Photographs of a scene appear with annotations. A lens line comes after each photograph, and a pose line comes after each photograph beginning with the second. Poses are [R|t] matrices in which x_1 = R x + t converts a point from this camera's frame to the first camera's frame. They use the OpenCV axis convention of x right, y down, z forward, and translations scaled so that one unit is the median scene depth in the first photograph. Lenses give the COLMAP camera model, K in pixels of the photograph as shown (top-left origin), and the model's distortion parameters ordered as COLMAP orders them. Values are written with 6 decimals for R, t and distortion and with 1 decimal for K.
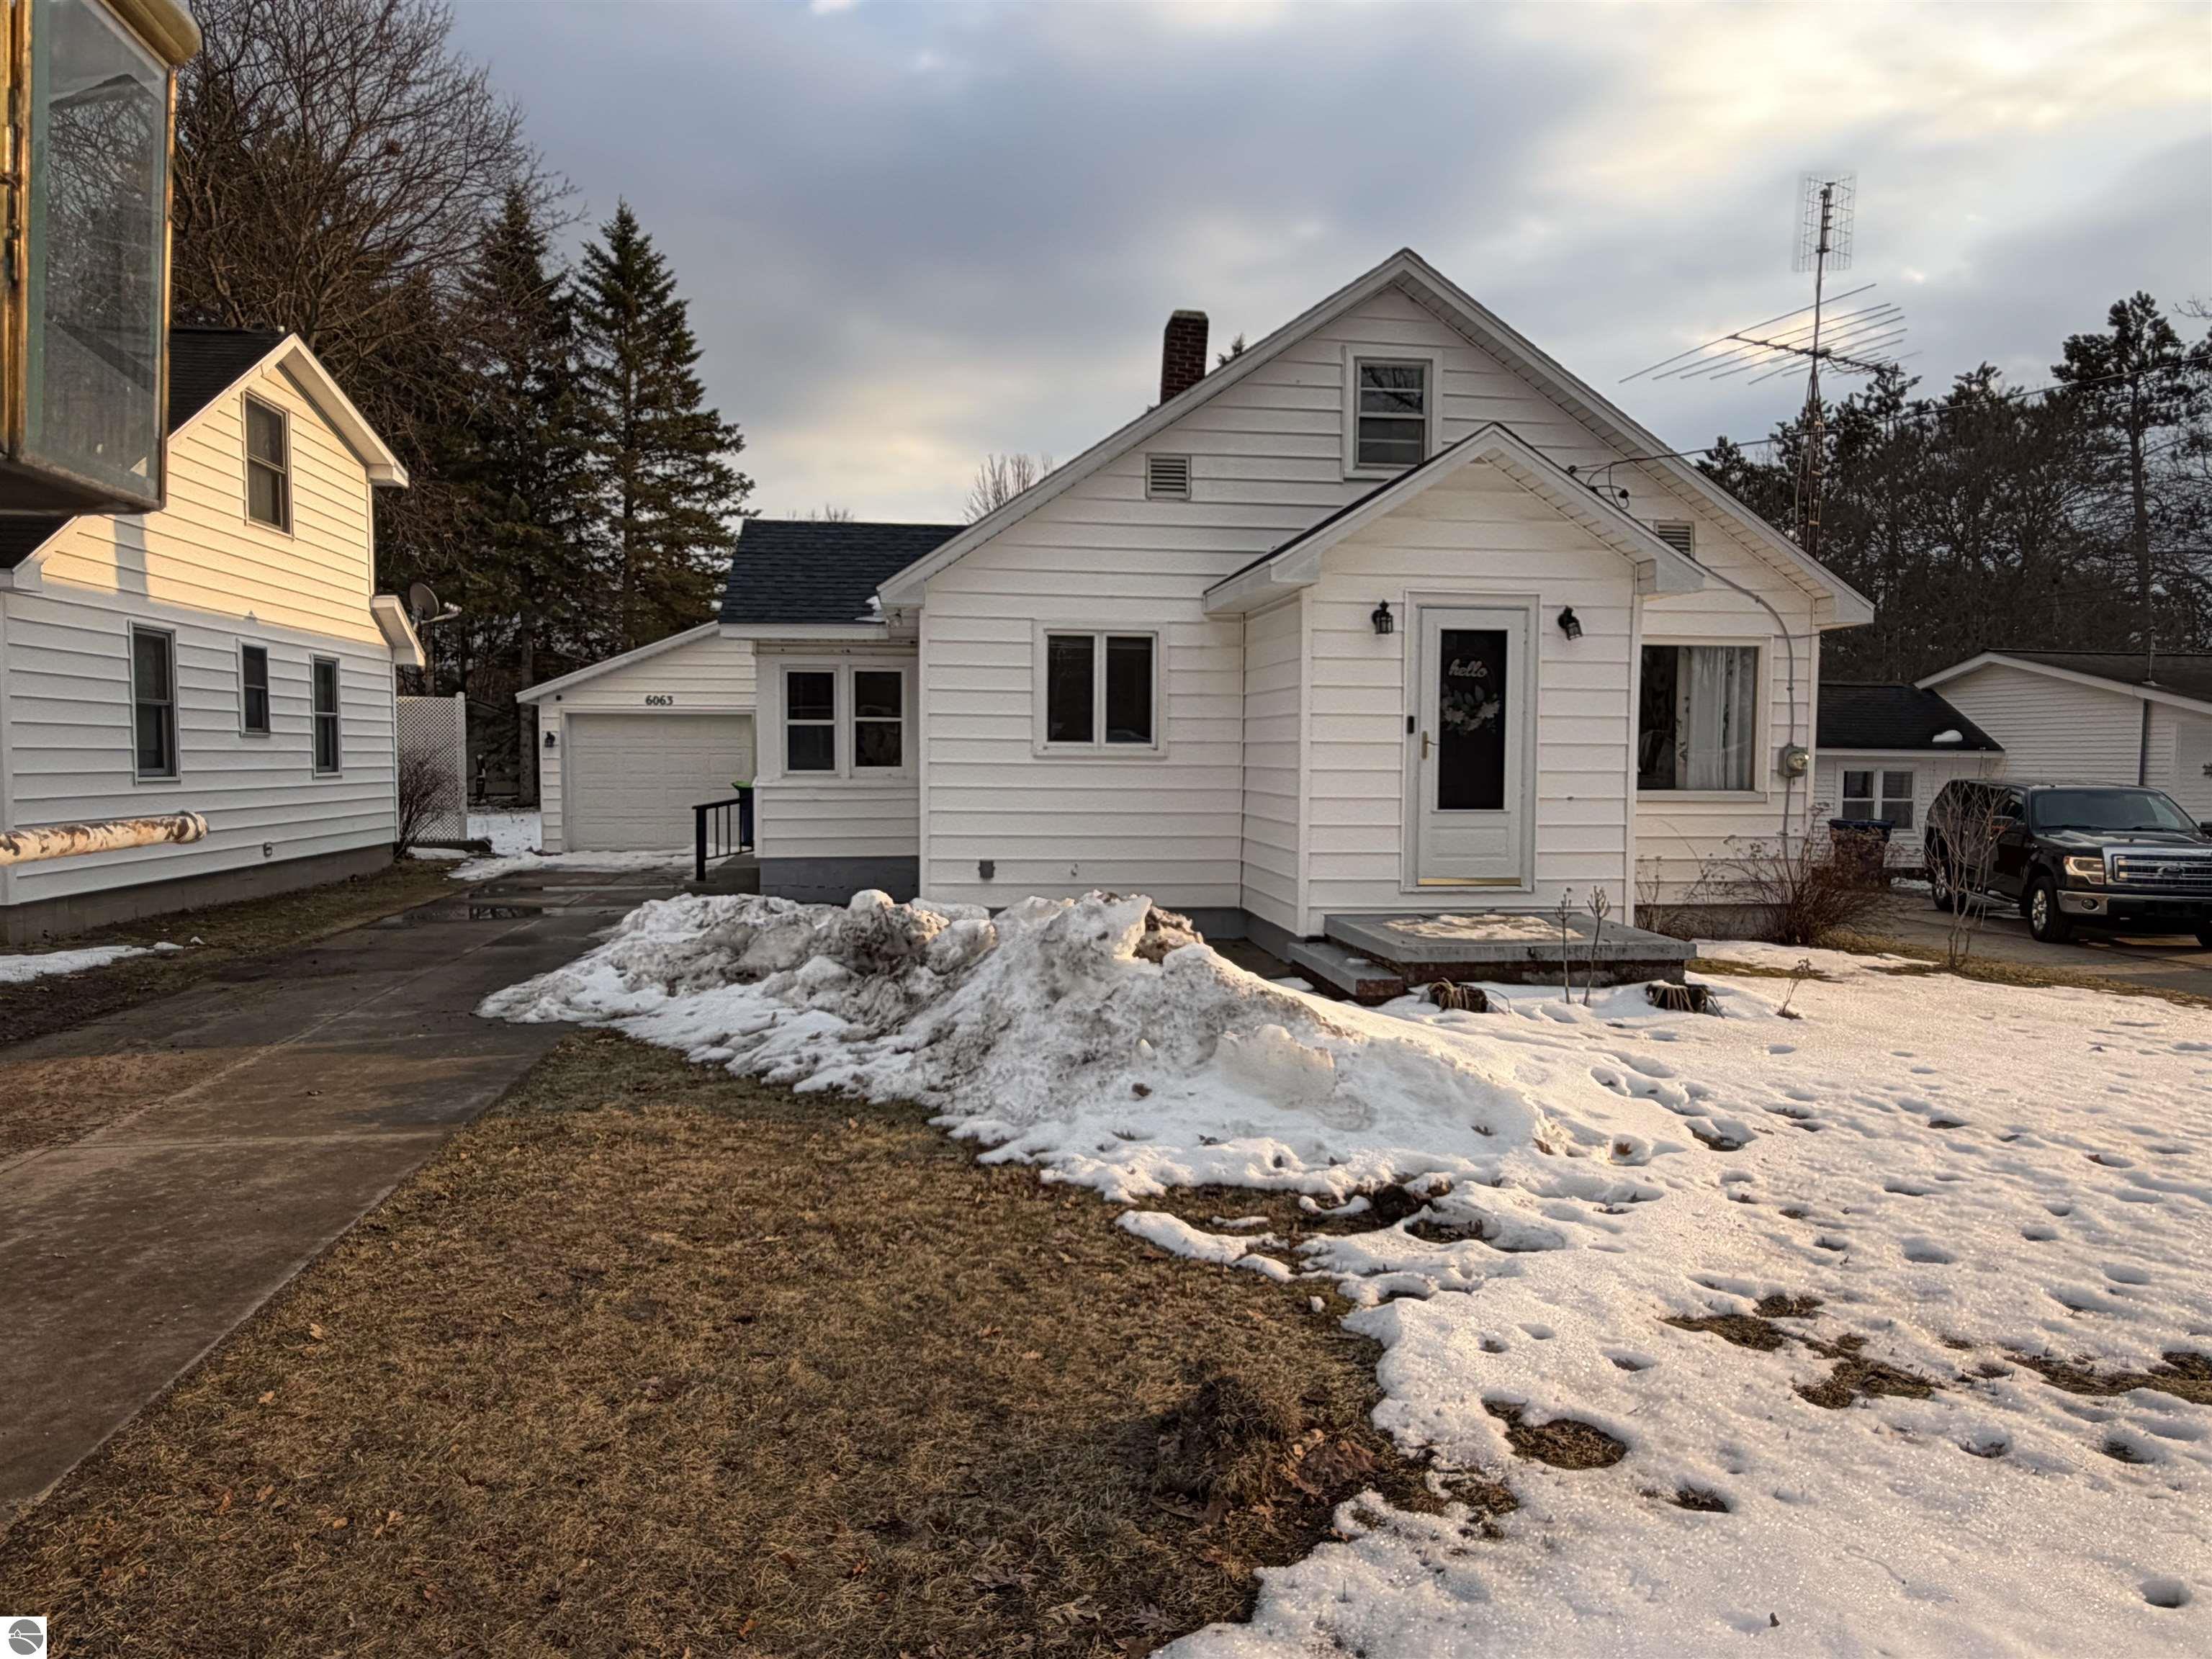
lens RADIAL K [[1375.6, 0, 1110.6], [0, 1375.6, 835.6], [0, 0, 1]] dist [0.007151, 0.000893]
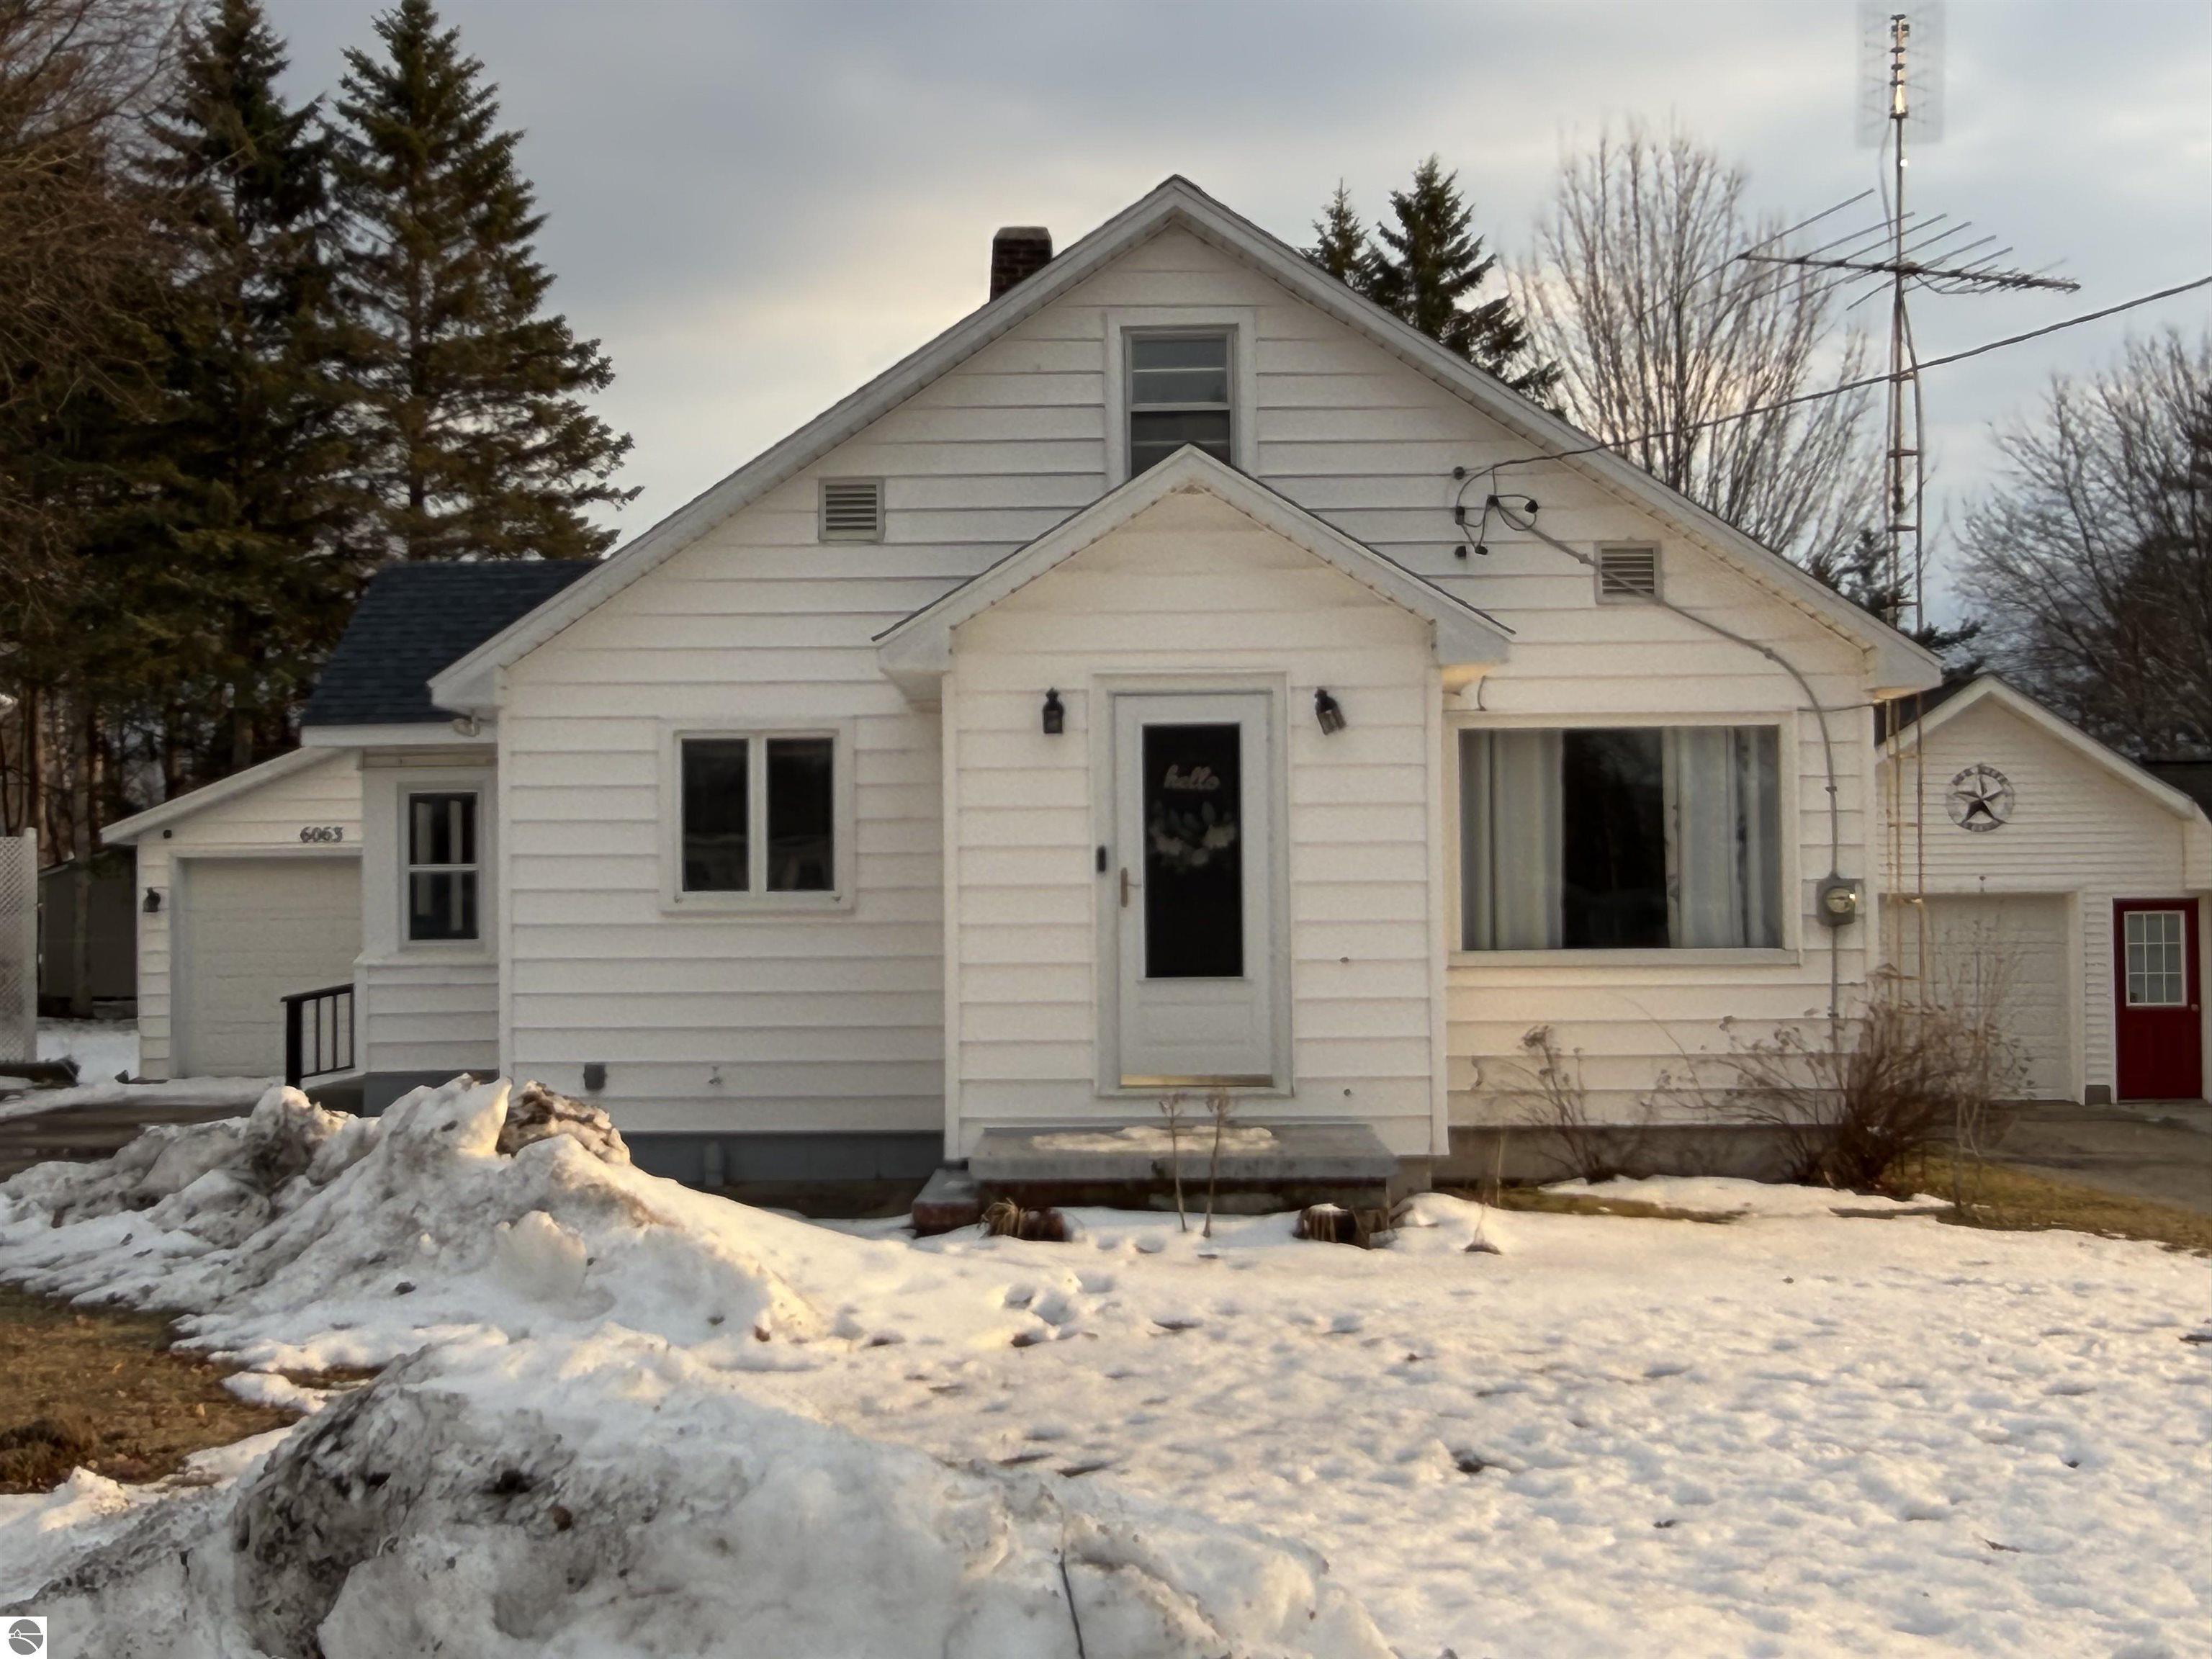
lens RADIAL K [[2819.9, 0, 1101.3], [0, 2819.9, 829.3], [0, 0, 1]] dist [0.008400, 0.000000]
pose [[0.989095, -0.021150, -0.145755, 0.346897], [0.008229, 0.996026, -0.088685, 0.026498], [0.147052, 0.086518, 0.985338, -0.350343]]
